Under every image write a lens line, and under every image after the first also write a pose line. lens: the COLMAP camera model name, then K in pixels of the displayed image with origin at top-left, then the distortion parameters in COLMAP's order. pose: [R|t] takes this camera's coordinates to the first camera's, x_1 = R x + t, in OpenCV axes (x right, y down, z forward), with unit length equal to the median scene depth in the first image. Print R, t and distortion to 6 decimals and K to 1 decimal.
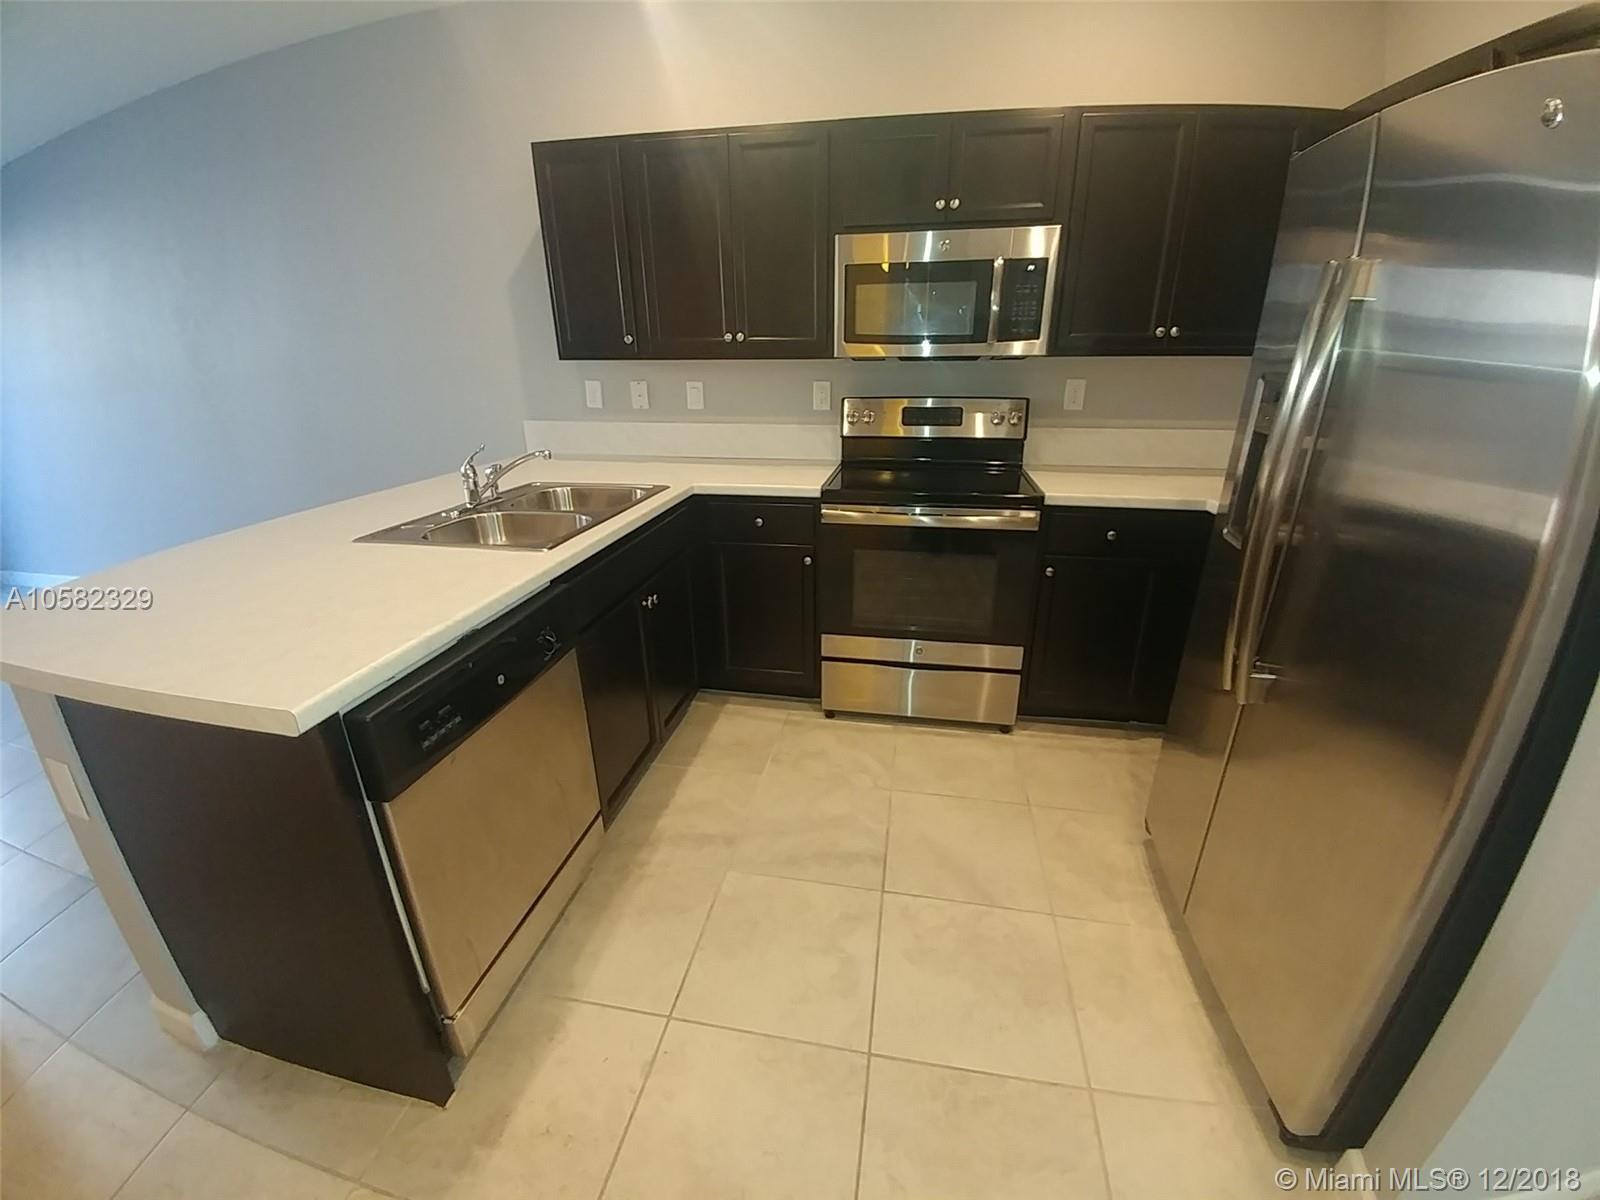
lens RADIAL K [[647.7, 0, 788.5], [0, 647.7, 599.6], [0, 0, 1]] dist [-0.042310, -0.004683]
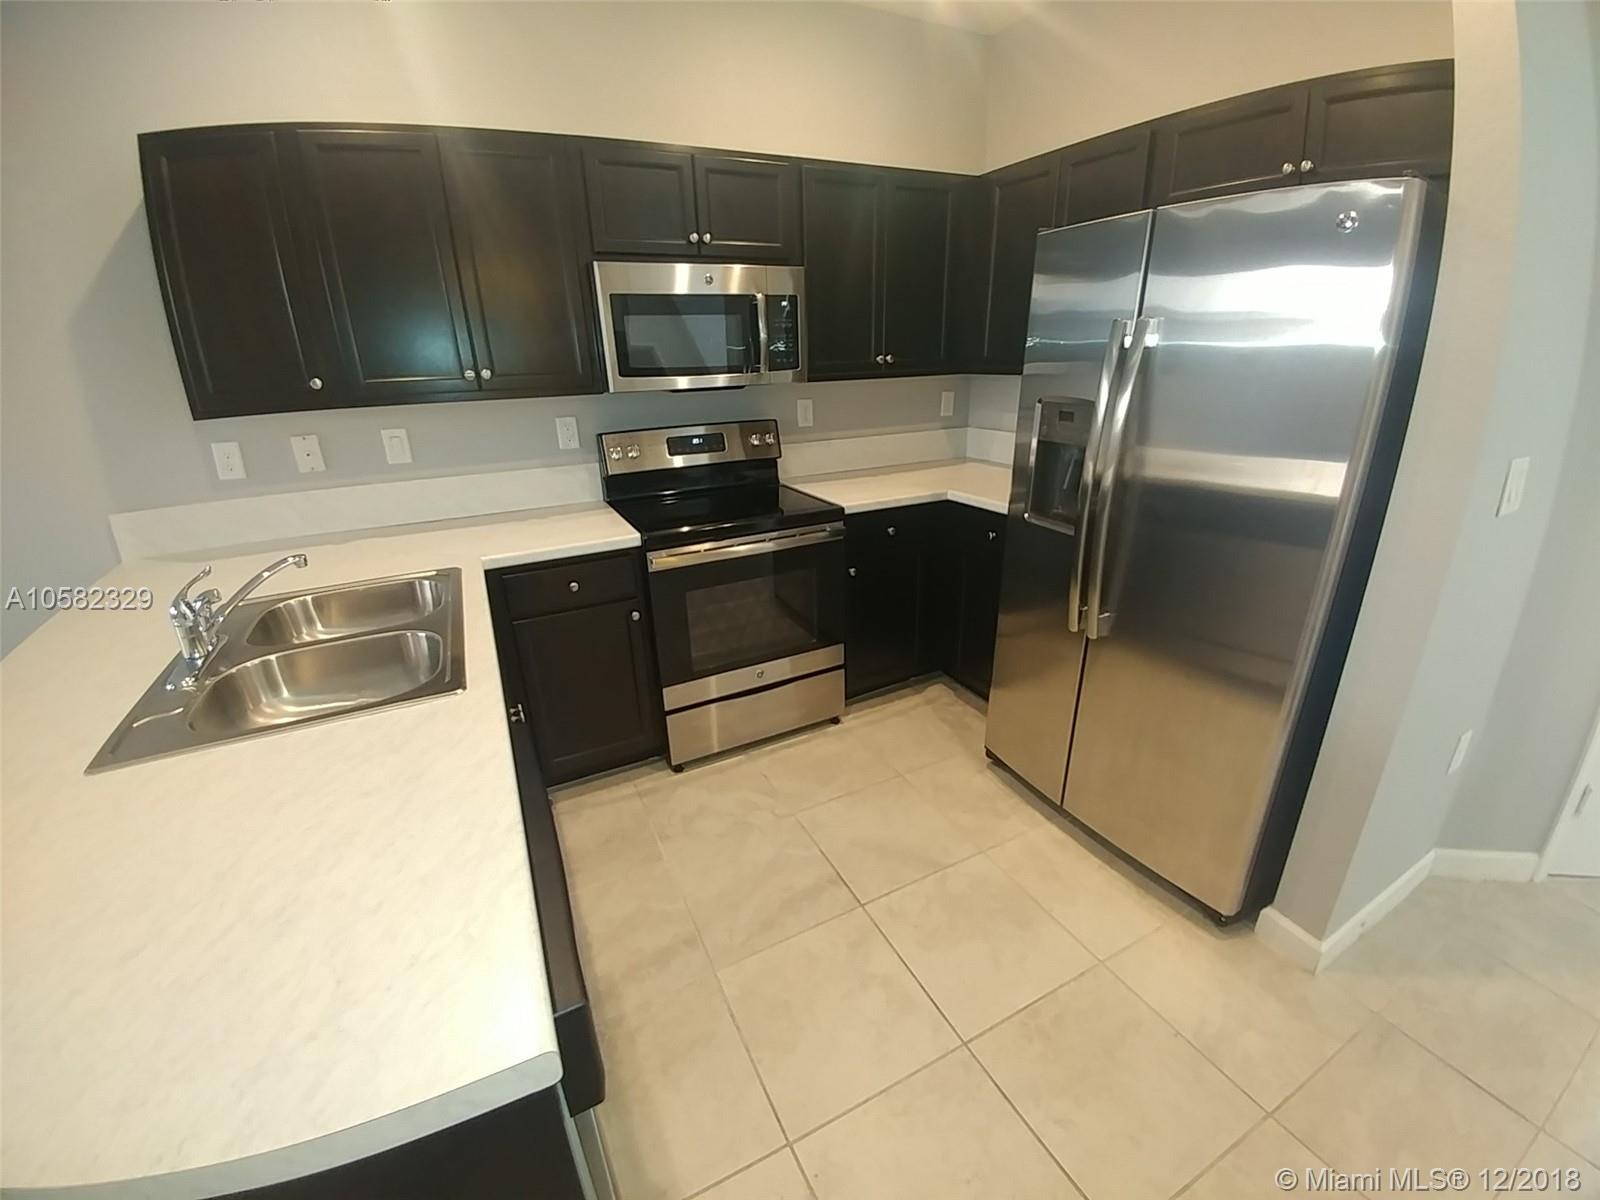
lens RADIAL K [[647.7, 0, 806.8], [0, 647.7, 593.5], [0, 0, 1]] dist [-0.042310, -0.004683]
pose [[0.779921, -0.226381, 0.583502, -0.311777], [0.236673, 0.969742, 0.059888, -0.089572], [-0.579404, 0.091391, 0.809901, 0.124525]]
